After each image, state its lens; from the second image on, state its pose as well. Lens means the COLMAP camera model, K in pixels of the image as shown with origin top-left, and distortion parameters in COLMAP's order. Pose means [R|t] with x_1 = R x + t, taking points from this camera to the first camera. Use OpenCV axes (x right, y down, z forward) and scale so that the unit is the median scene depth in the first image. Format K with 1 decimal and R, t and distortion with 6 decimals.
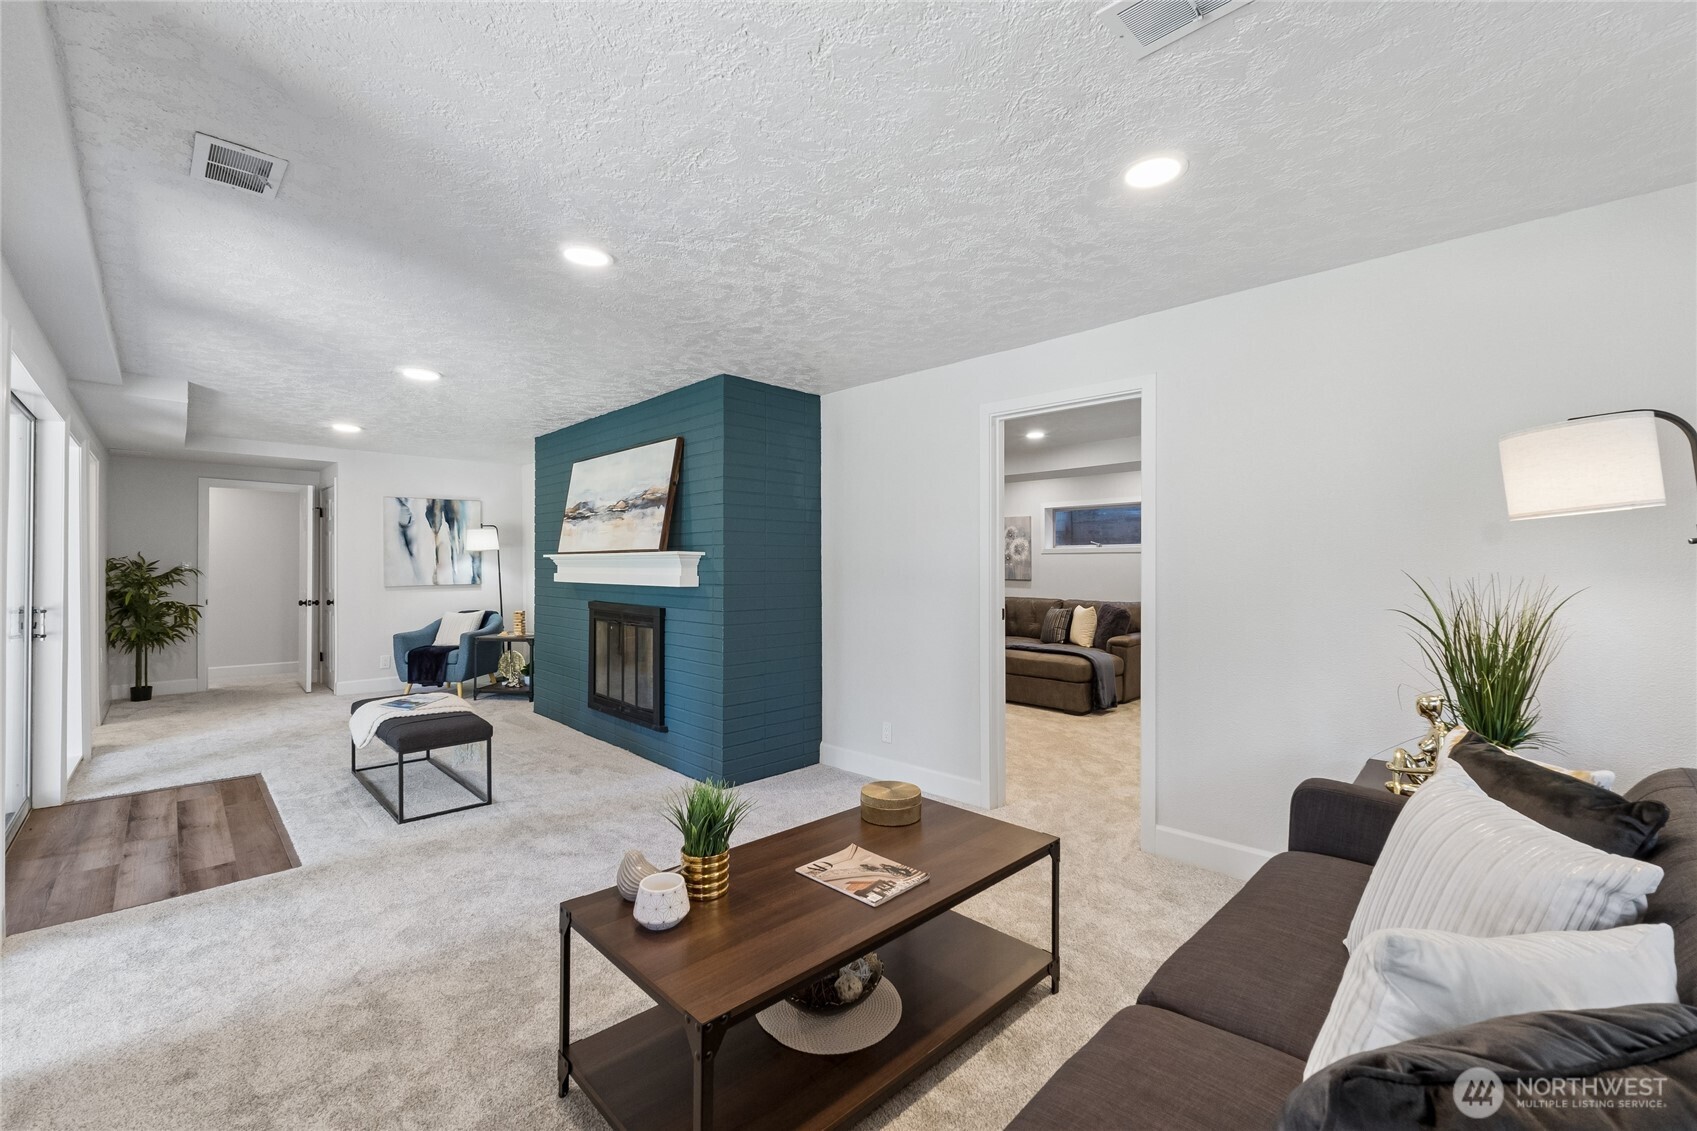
lens RADIAL K [[703.0, 0, 850.5], [0, 703.0, 568.7], [0, 0, 1]] dist [-0.006709, -0.000751]
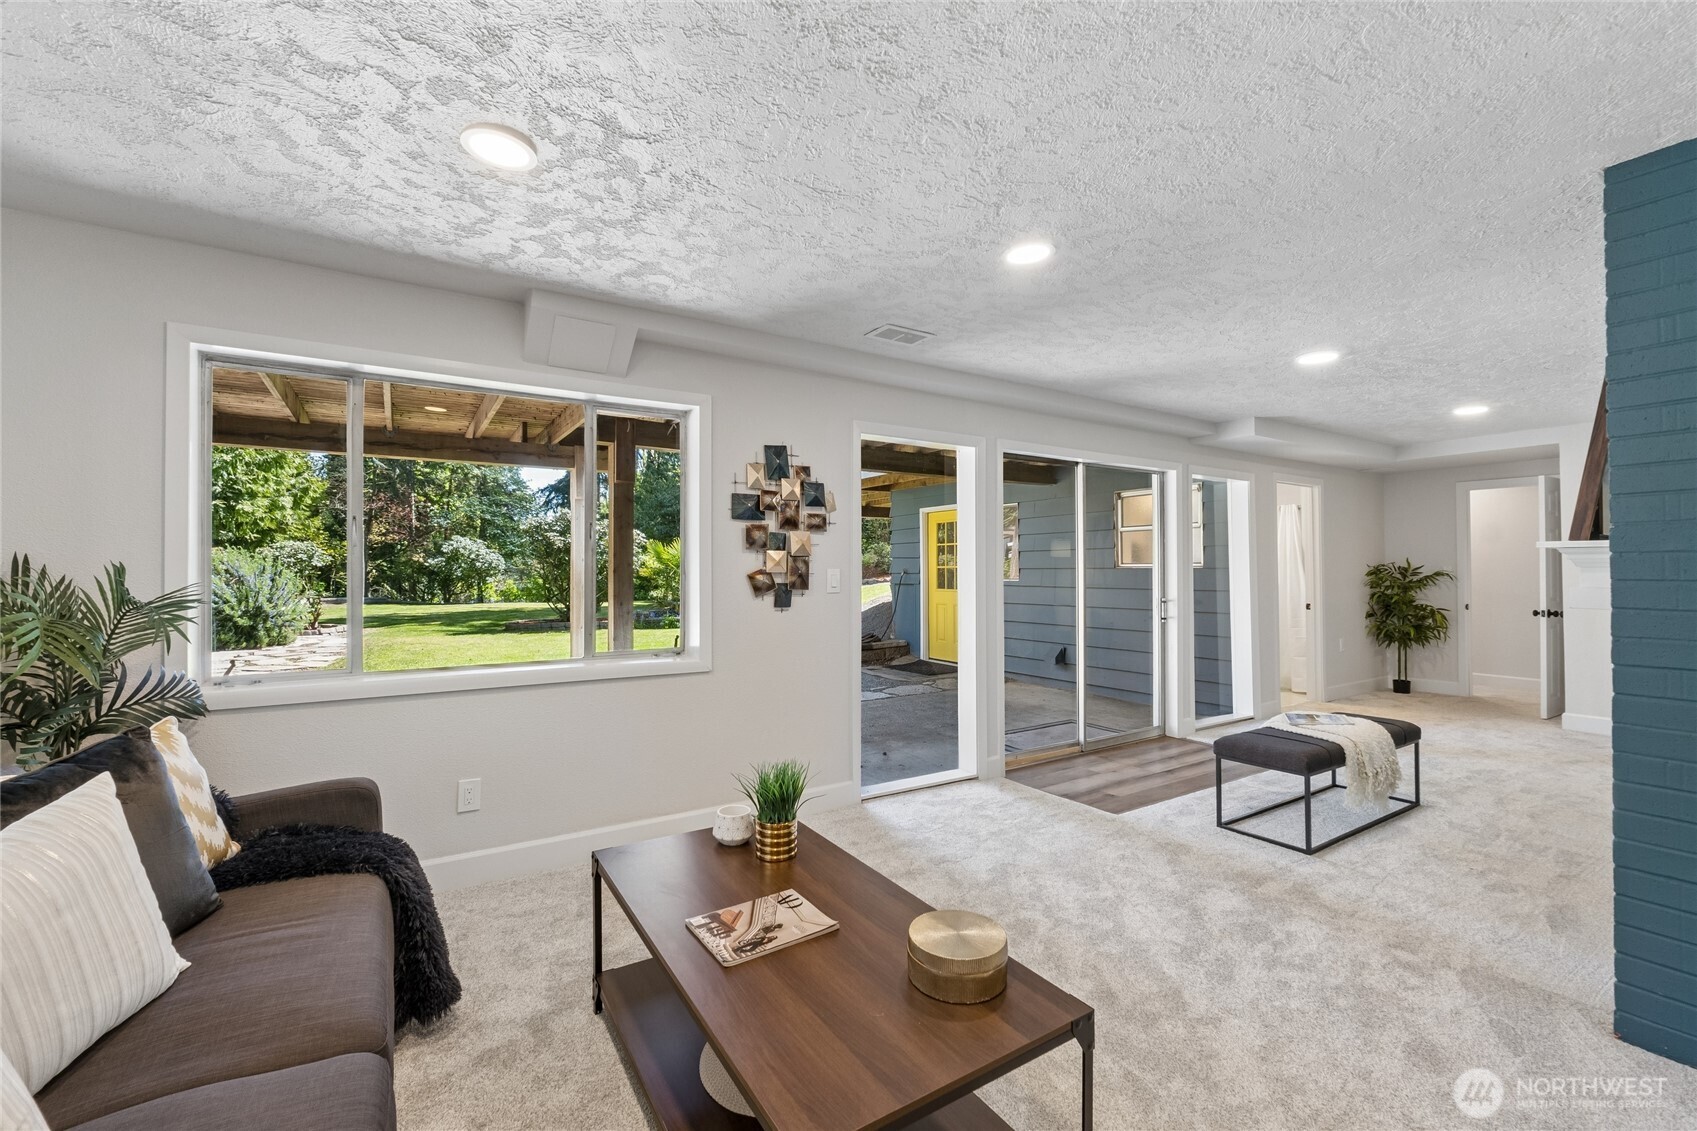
lens RADIAL K [[703.0, 0, 850.9], [0, 703.0, 566.2], [0, 0, 1]] dist [-0.006709, -0.000751]
pose [[-0.204798, -0.008601, -0.978767, 0.451584], [-0.001584, 0.999963, -0.008456, -0.000536], [0.978803, -0.000181, -0.204804, 0.685073]]
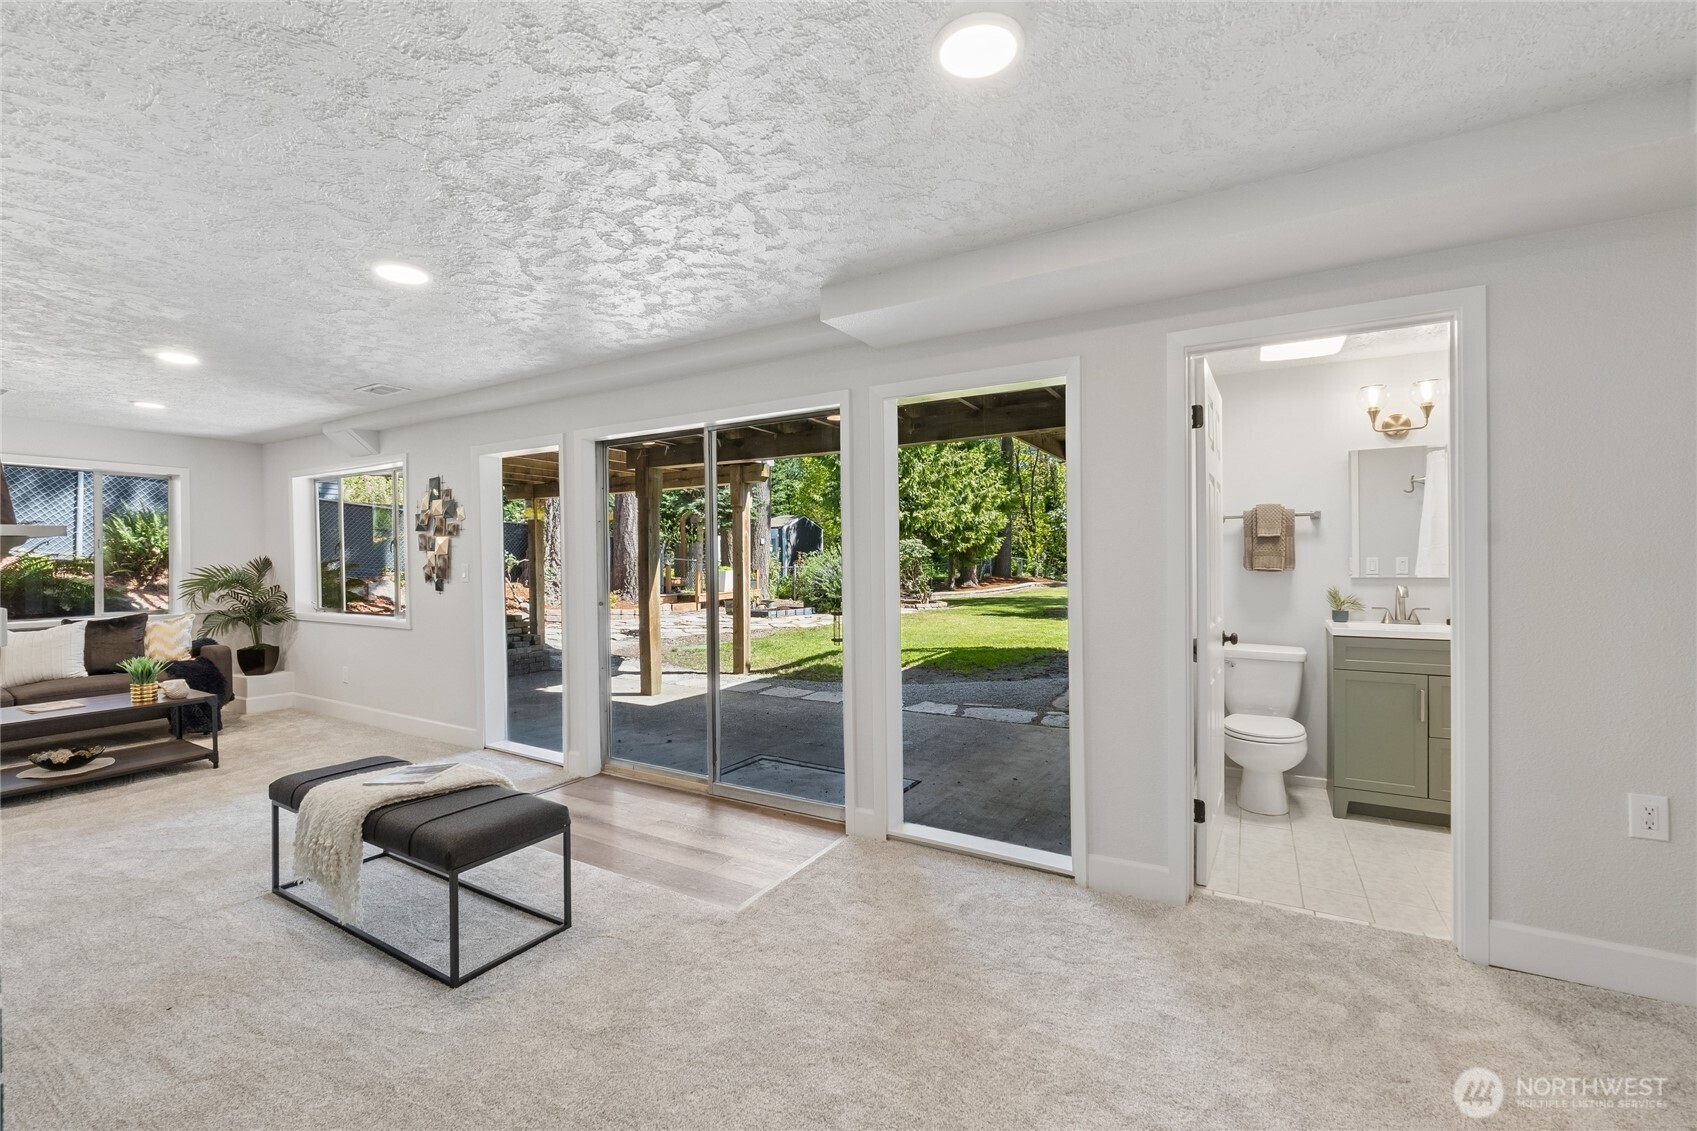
lens RADIAL K [[703.0, 0, 848.6], [0, 703.0, 559.8], [0, 0, 1]] dist [-0.006709, -0.000751]
pose [[-0.962408, 0.001154, -0.271607, -0.963799], [0.000773, 0.999999, 0.001510, -0.014869], [0.271608, 0.001243, -0.962407, 2.010456]]
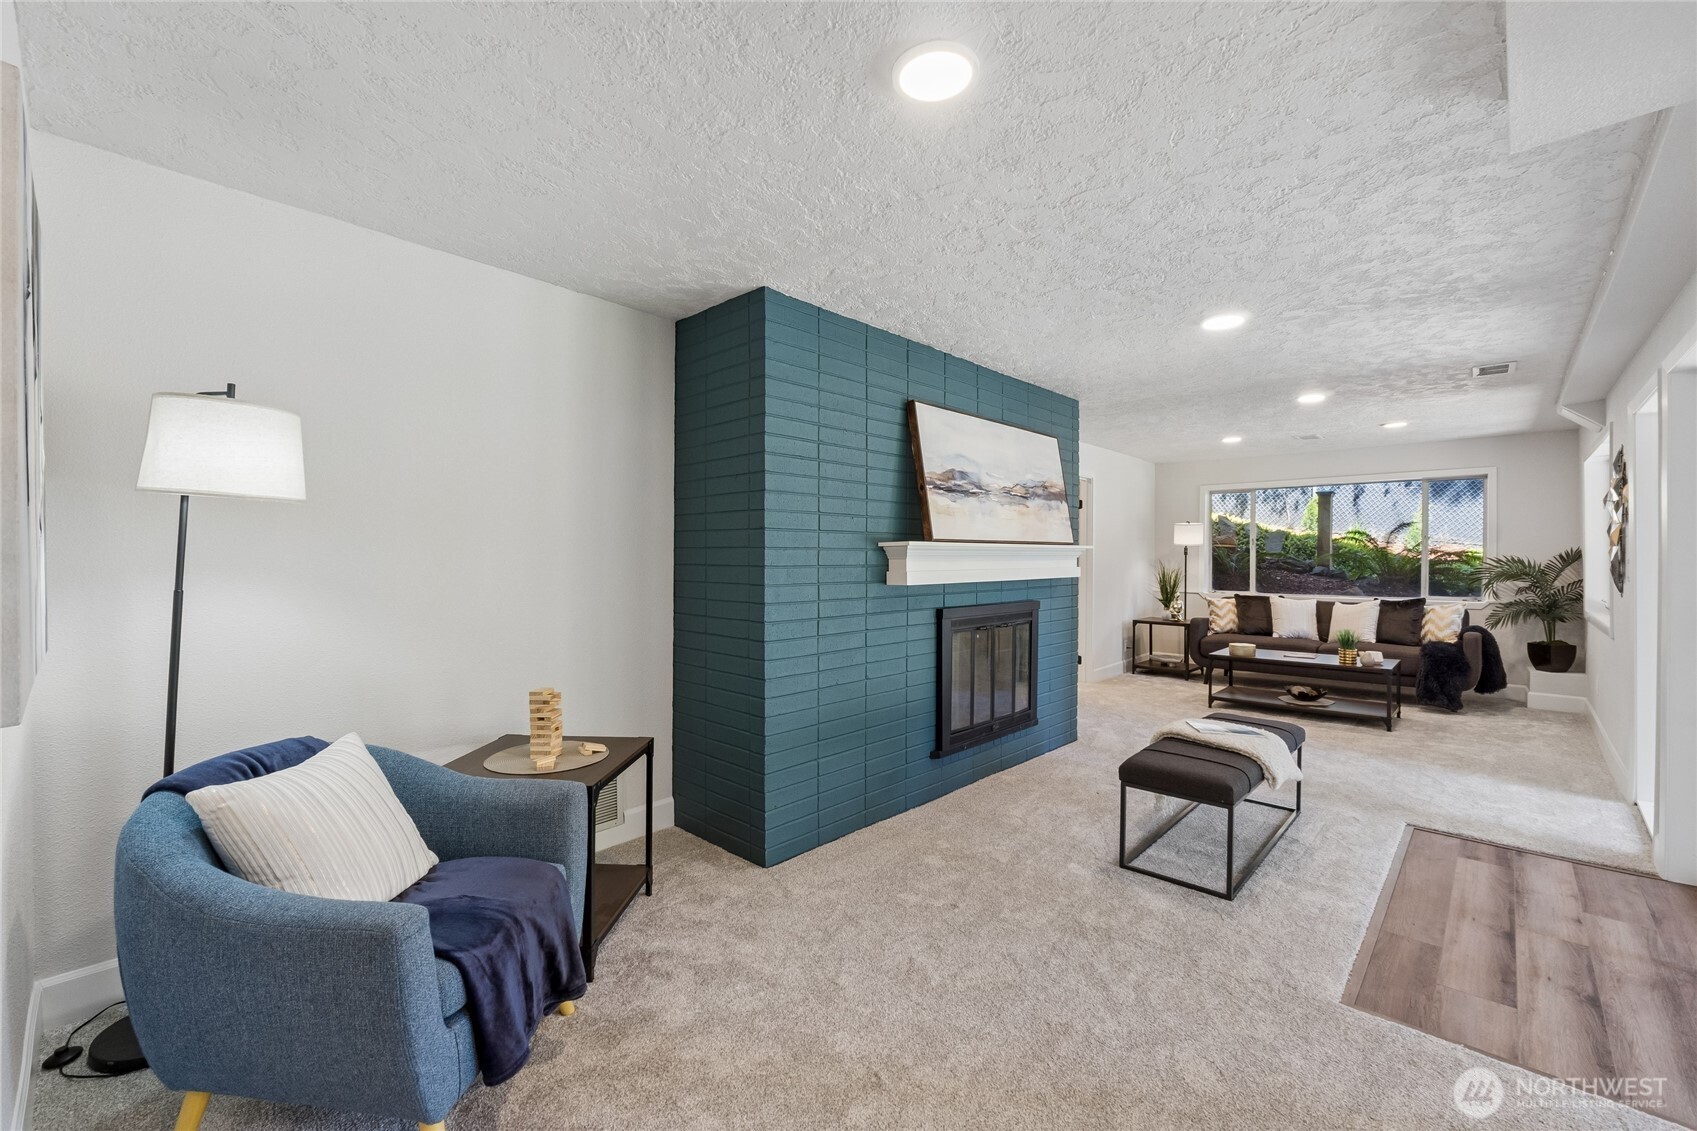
lens RADIAL K [[703.0, 0, 848.4], [0, 703.0, 561.4], [0, 0, 1]] dist [-0.006709, -0.000751]
pose [[-0.042813, -0.013483, 0.998992, -1.623541], [0.001252, 0.999907, 0.013549, -0.017116], [-0.999082, 0.001831, -0.042792, 1.692139]]
